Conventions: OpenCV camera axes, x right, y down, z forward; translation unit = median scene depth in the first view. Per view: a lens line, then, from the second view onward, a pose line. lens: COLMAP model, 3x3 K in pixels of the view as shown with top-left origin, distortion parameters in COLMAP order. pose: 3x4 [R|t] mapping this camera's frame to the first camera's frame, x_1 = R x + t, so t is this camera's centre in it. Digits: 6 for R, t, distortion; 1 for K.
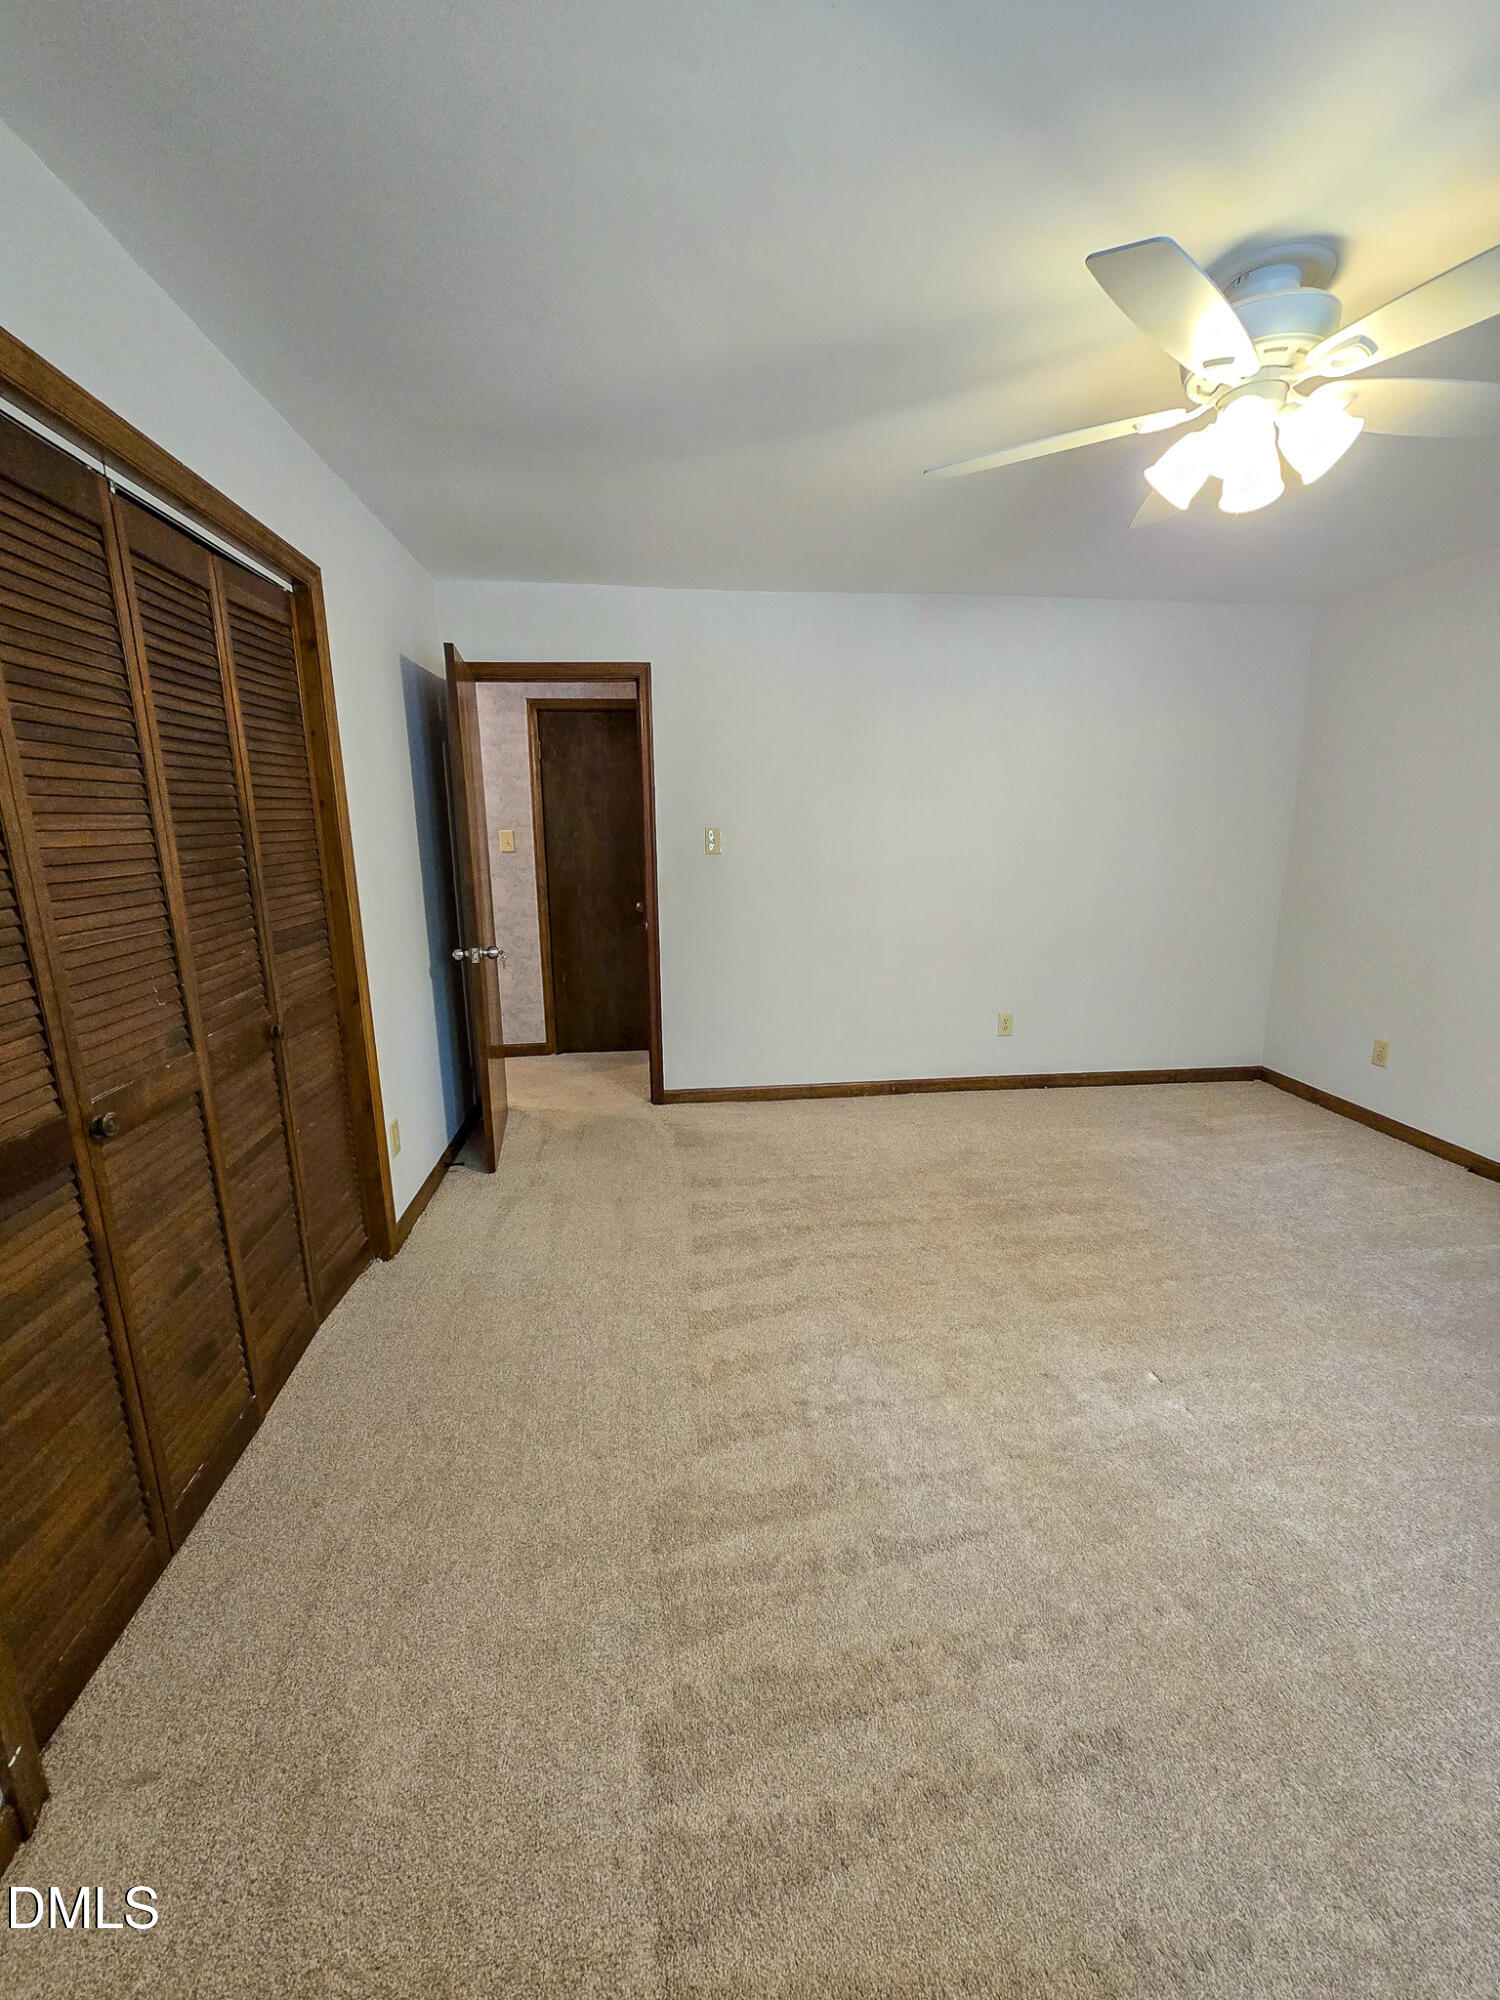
lens RADIAL K [[815.2, 0, 768.2], [0, 815.2, 1003.3], [0, 0, 1]] dist [-0.003636, -0.000505]
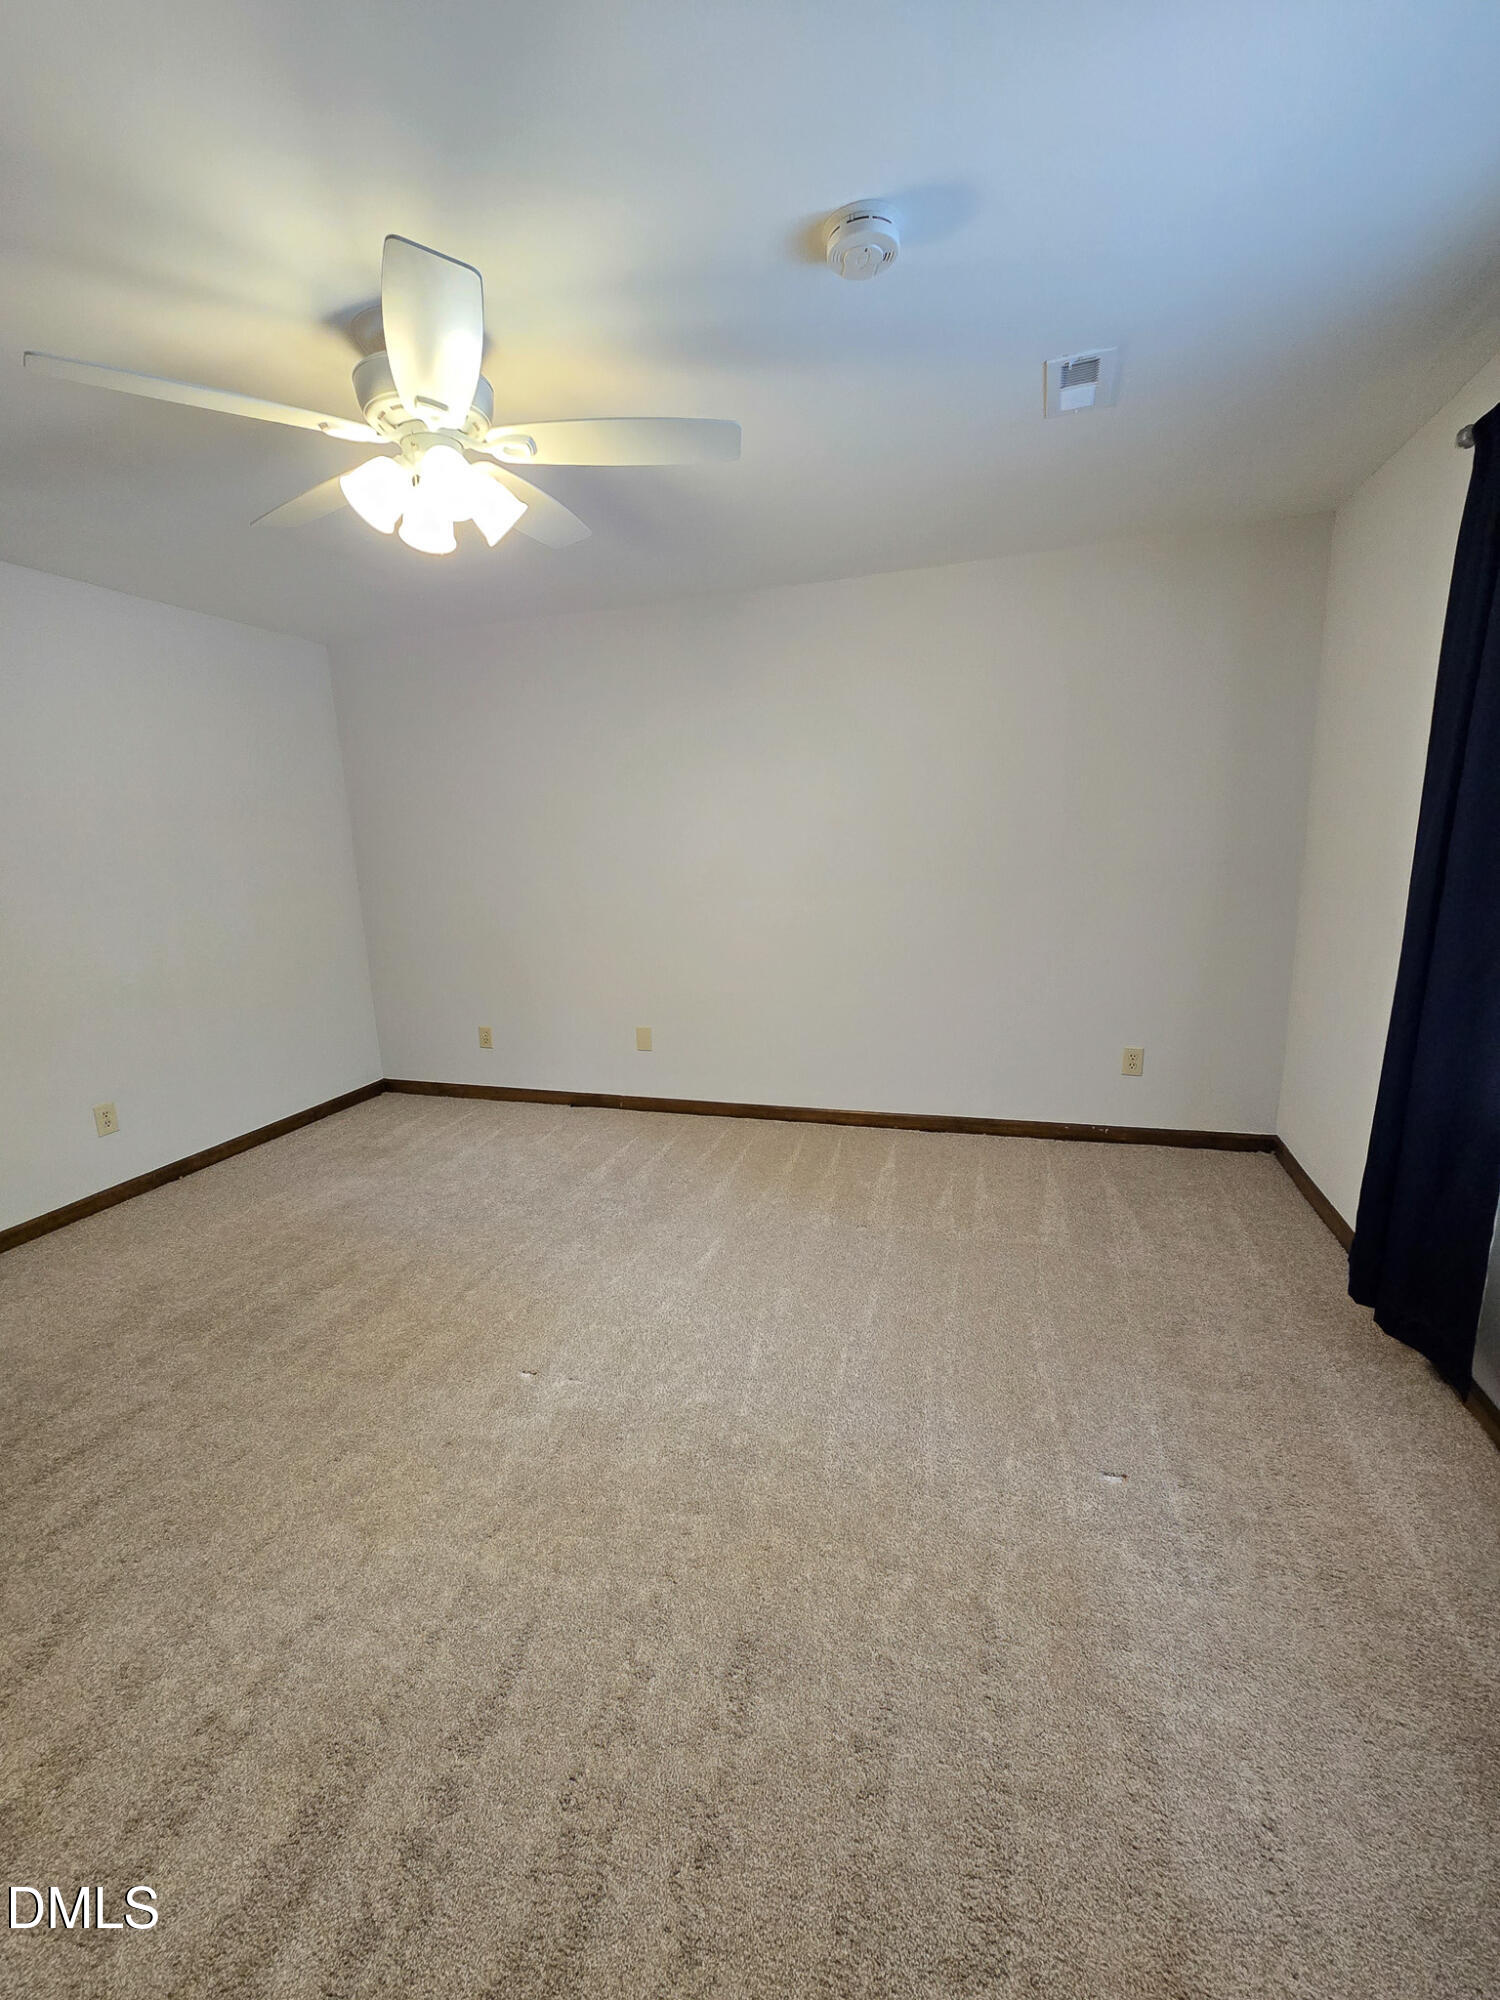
lens RADIAL K [[815.2, 0, 760.7], [0, 815.2, 996.8], [0, 0, 1]] dist [-0.003636, -0.000505]
pose [[0.410432, -0.191138, 0.891635, -0.317735], [0.230505, 0.967778, 0.101356, -0.057708], [-0.882277, 0.163927, 0.441265, 0.270830]]
